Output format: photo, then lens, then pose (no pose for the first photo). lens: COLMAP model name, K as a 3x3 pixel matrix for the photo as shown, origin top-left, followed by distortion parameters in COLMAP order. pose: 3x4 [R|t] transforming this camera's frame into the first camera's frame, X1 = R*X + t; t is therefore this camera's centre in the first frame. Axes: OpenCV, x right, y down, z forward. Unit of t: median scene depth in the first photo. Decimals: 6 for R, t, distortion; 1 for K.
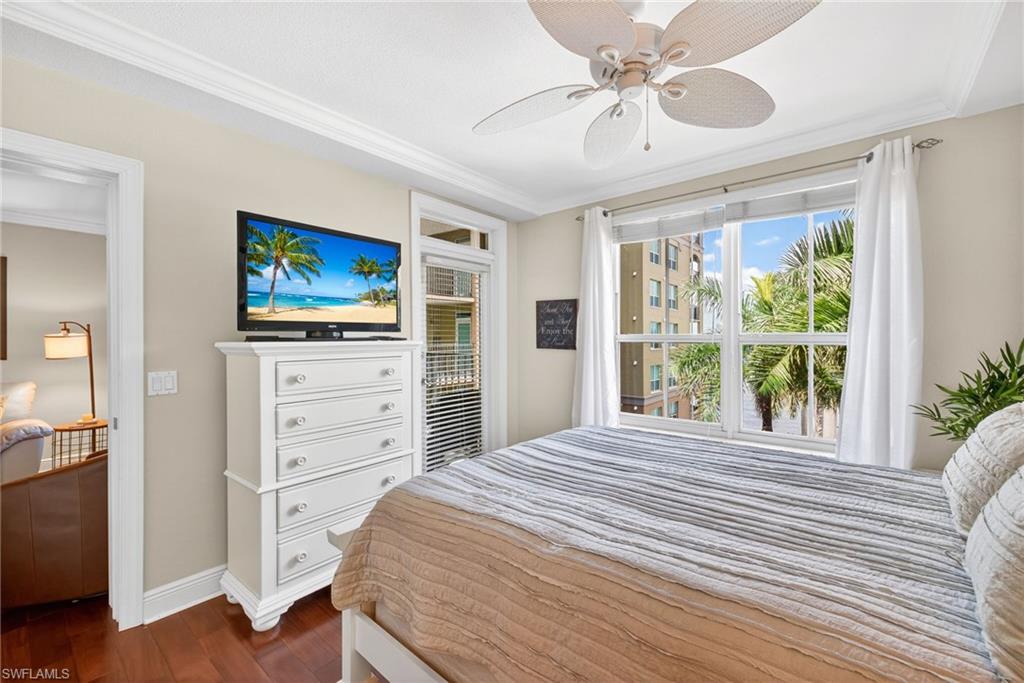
lens RADIAL K [[433.2, 0, 516.6], [0, 433.2, 340.3], [0, 0, 1]] dist [0.005320, -0.000452]
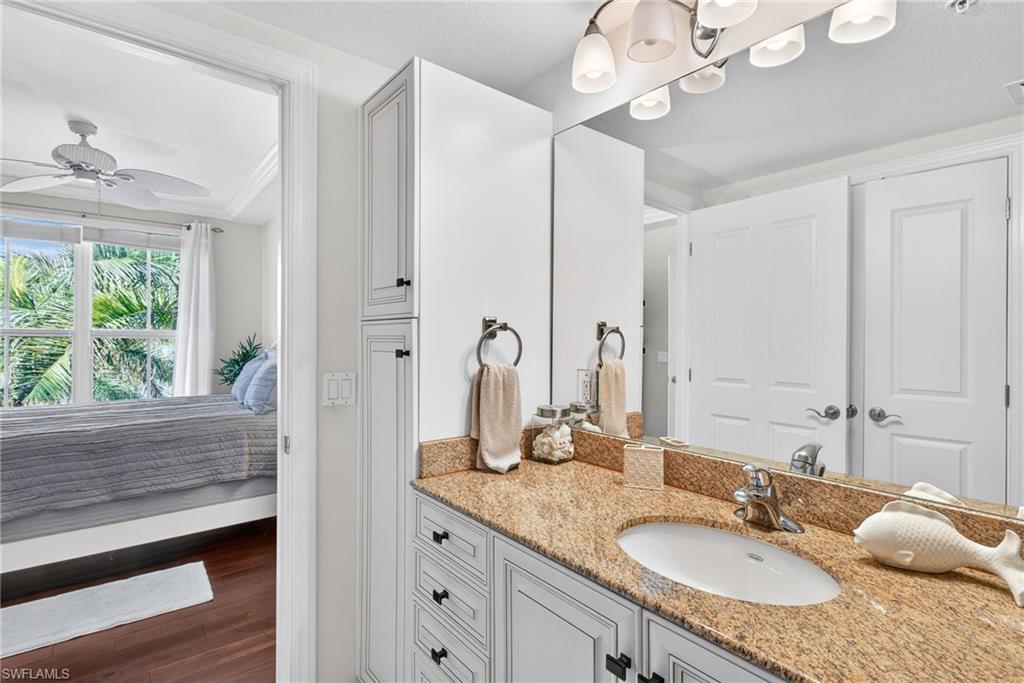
lens RADIAL K [[474.4, 0, 505.3], [0, 474.4, 339.5], [0, 0, 1]] dist [0.004965, -0.000051]
pose [[0.213852, 0.003594, 0.976859, -0.627186], [0.001824, 0.999990, -0.004078, 0.025801], [-0.976864, 0.002654, 0.213844, -0.515239]]
